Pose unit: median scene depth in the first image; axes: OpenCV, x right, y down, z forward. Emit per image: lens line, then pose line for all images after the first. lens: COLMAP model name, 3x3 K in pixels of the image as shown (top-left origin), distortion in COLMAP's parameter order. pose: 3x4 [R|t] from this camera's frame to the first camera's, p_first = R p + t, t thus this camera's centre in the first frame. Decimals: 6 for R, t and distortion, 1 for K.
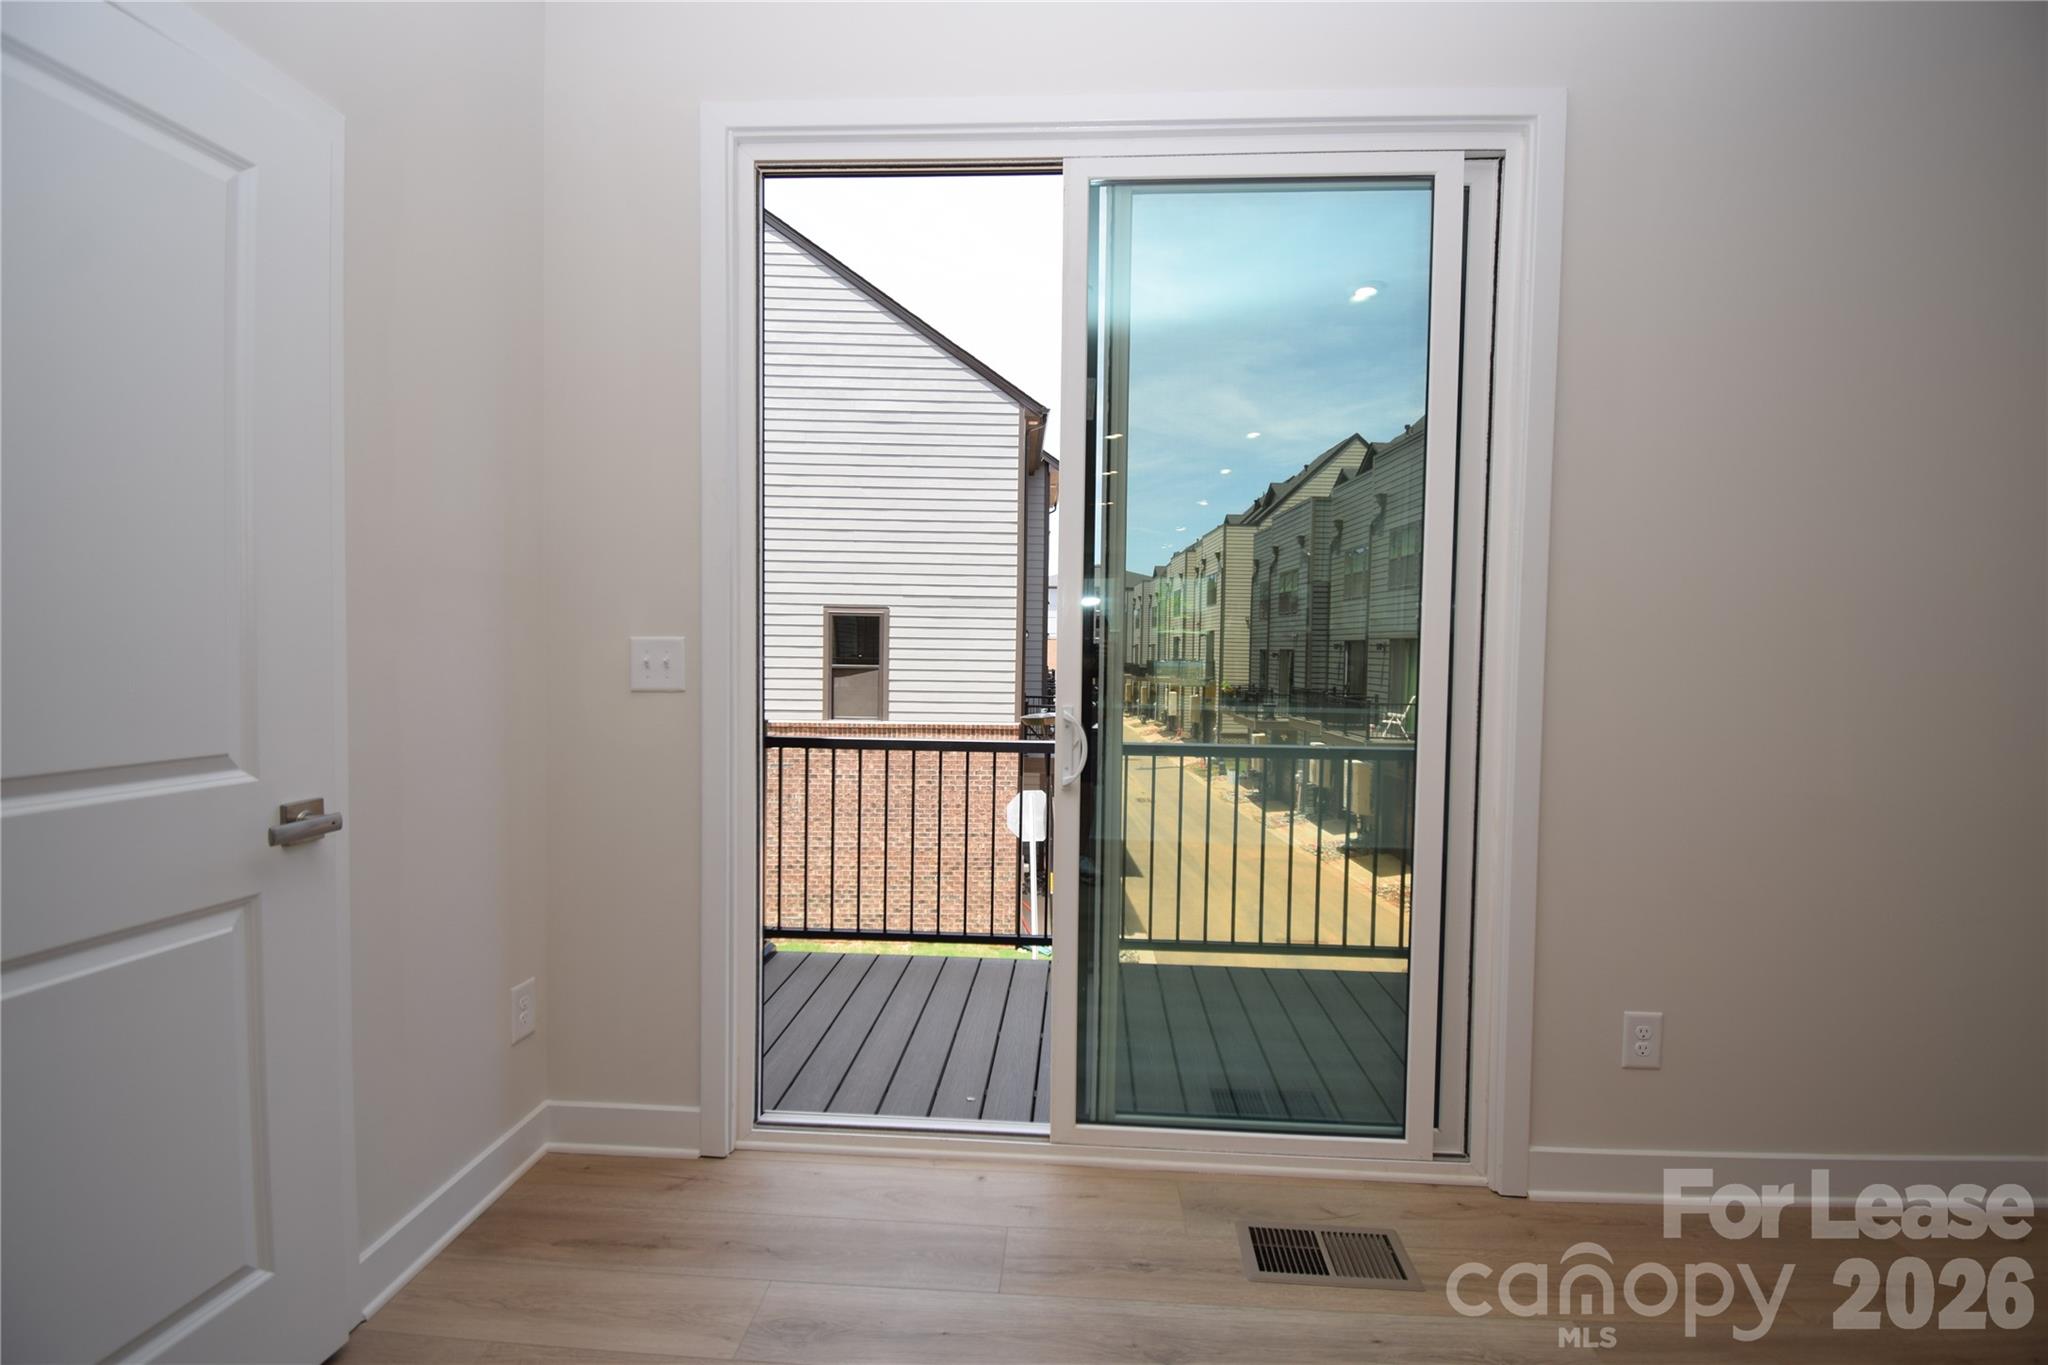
lens RADIAL K [[910.7, 0, 1031.6], [0, 910.7, 683.0], [0, 0, 1]] dist [-0.004559, -0.008363]
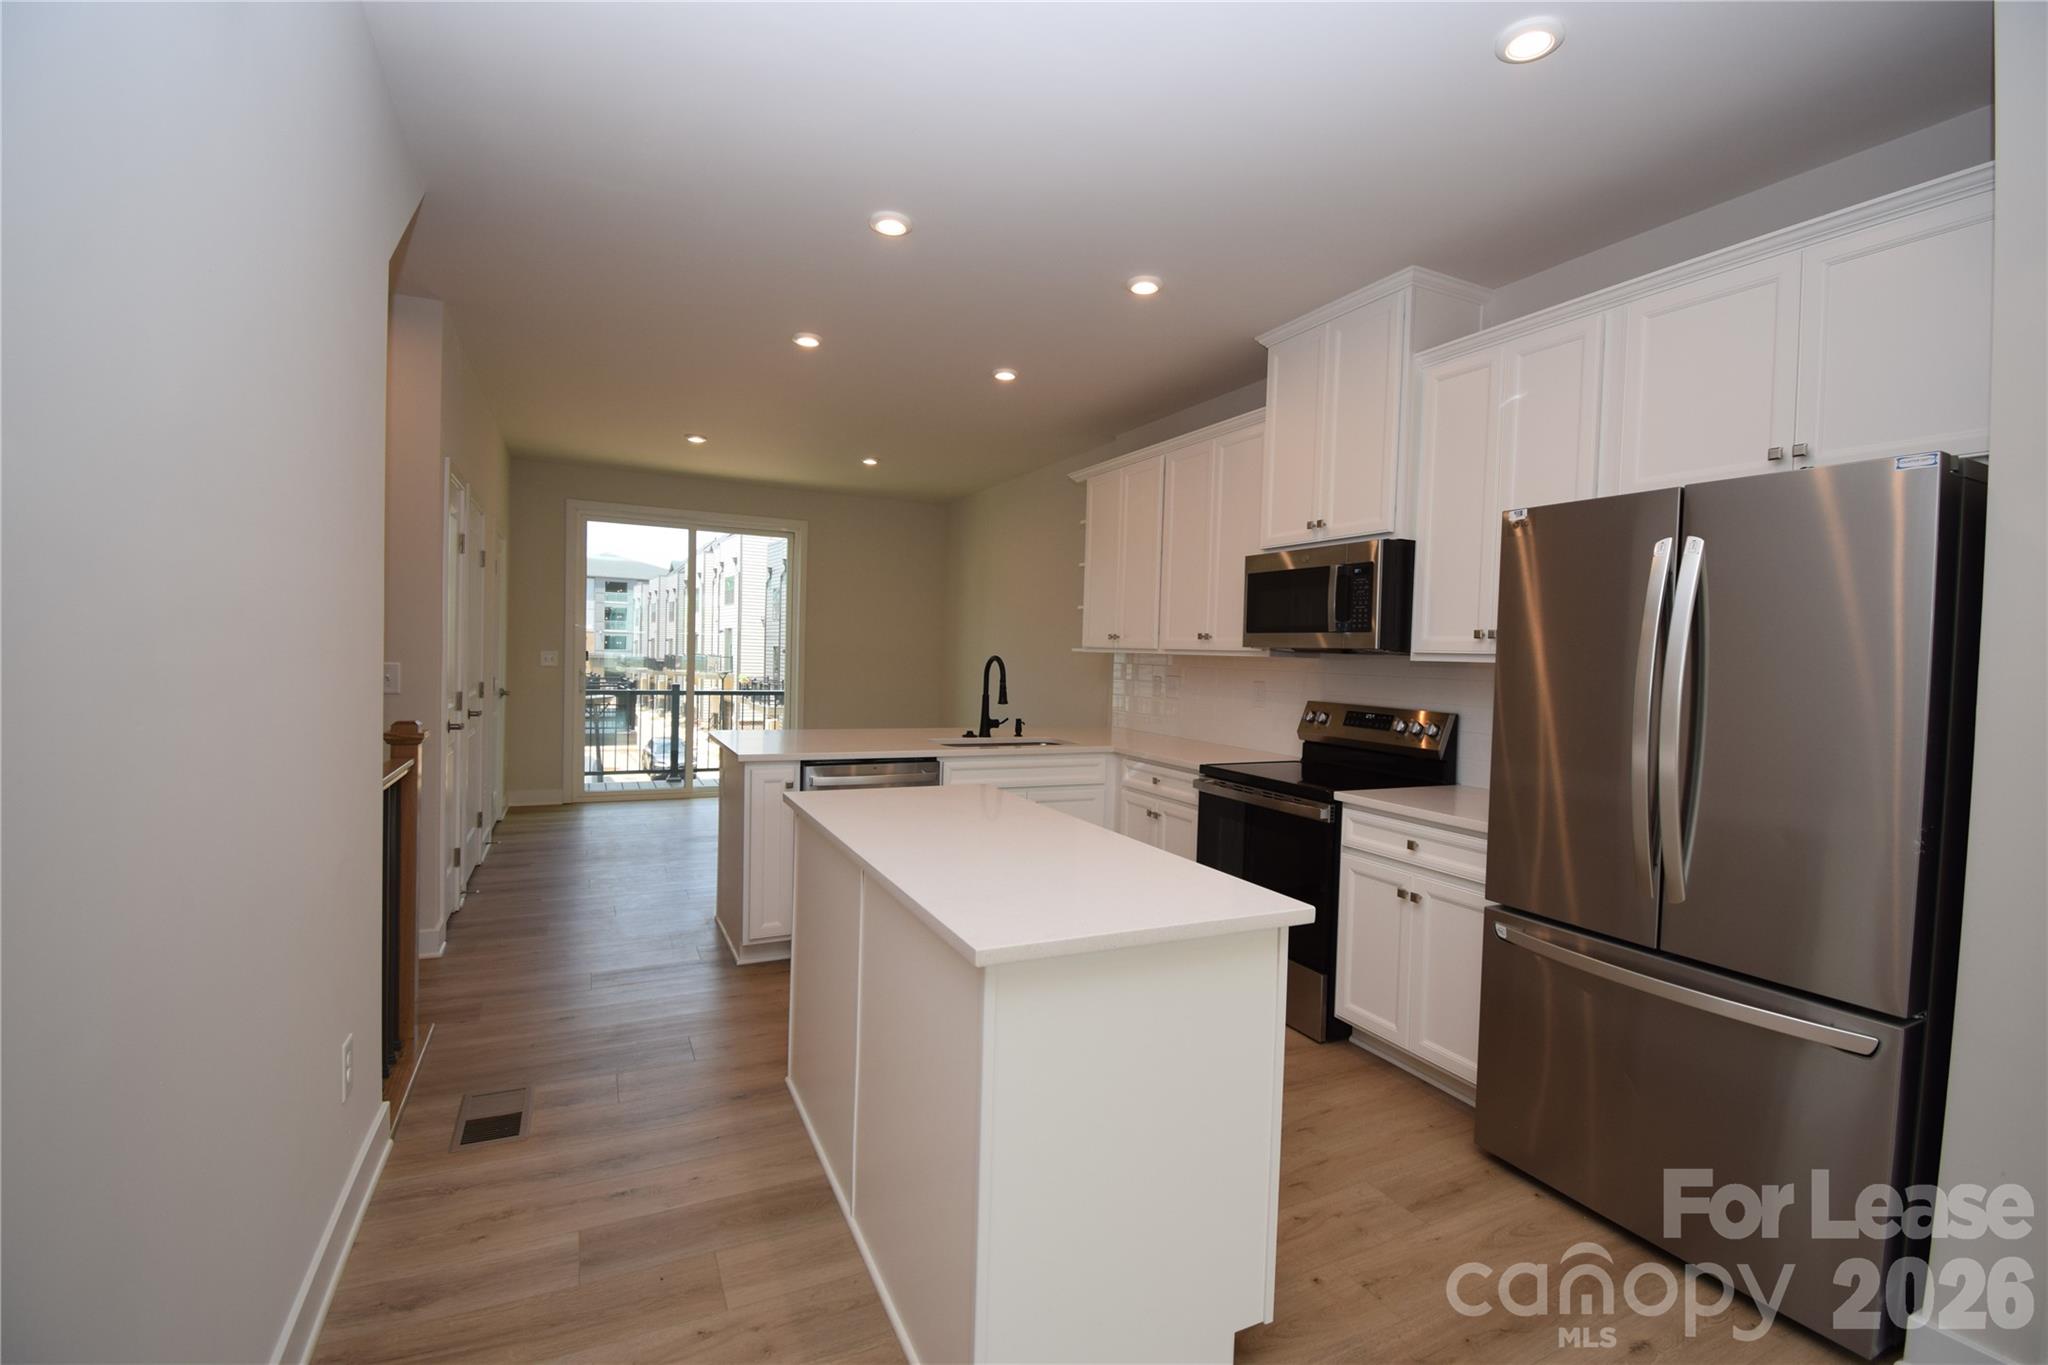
lens RADIAL K [[910.7, 0, 1019.5], [0, 910.7, 683.3], [0, 0, 1]] dist [-0.004559, -0.008363]
pose [[0.874846, -0.006068, 0.484364, -0.026424], [0.002950, 0.999970, 0.007198, 0.002323], [-0.484393, -0.004868, 0.874837, -0.120780]]
